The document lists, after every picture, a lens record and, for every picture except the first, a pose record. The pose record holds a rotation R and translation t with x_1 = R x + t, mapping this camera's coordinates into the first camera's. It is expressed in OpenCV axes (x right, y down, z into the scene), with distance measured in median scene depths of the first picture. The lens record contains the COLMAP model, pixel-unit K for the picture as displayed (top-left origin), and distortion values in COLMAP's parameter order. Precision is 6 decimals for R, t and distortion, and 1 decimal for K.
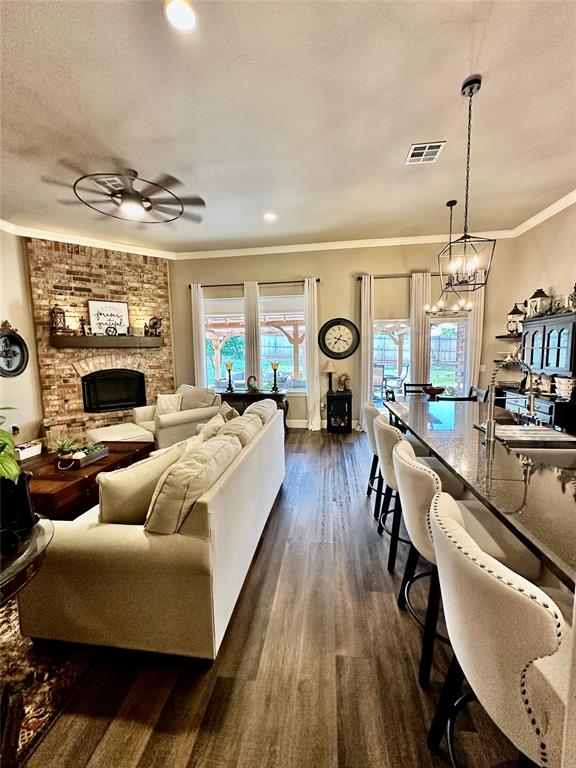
lens RADIAL K [[308.6, 0, 287.6], [0, 308.6, 383.0], [0, 0, 1]] dist [-0.001902, -0.000028]
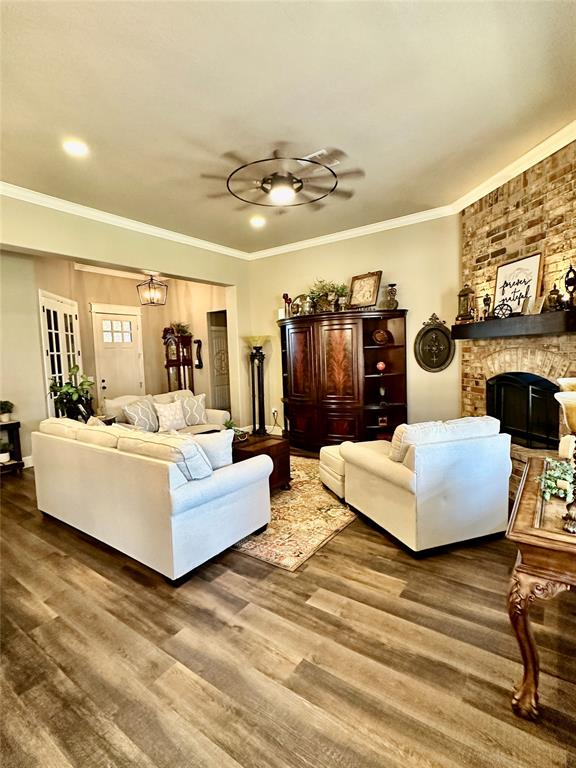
lens RADIAL K [[377.6, 0, 283.8], [0, 377.6, 385.1], [0, 0, 1]] dist [0.001412, -0.000022]
pose [[-0.469907, 0.107053, -0.876200, 0.339950], [-0.046006, 0.988300, 0.145422, -0.120503], [0.881516, 0.108645, -0.459484, 1.056610]]
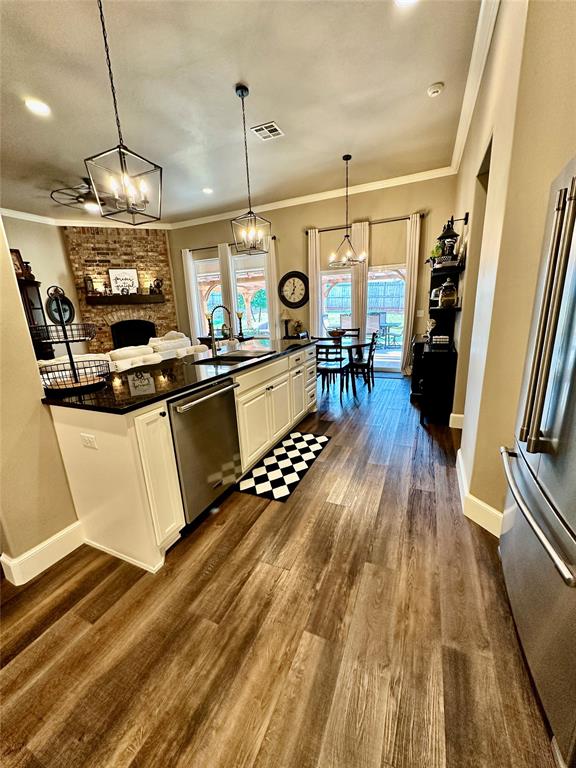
lens RADIAL K [[308.6, 0, 287.7], [0, 308.6, 382.6], [0, 0, 1]] dist [-0.001902, -0.000028]
pose [[0.960169, 0.040542, -0.276461, 0.554165], [0.001635, 0.988586, 0.150650, 0.028323], [0.279413, -0.145102, 0.949144, -0.165187]]
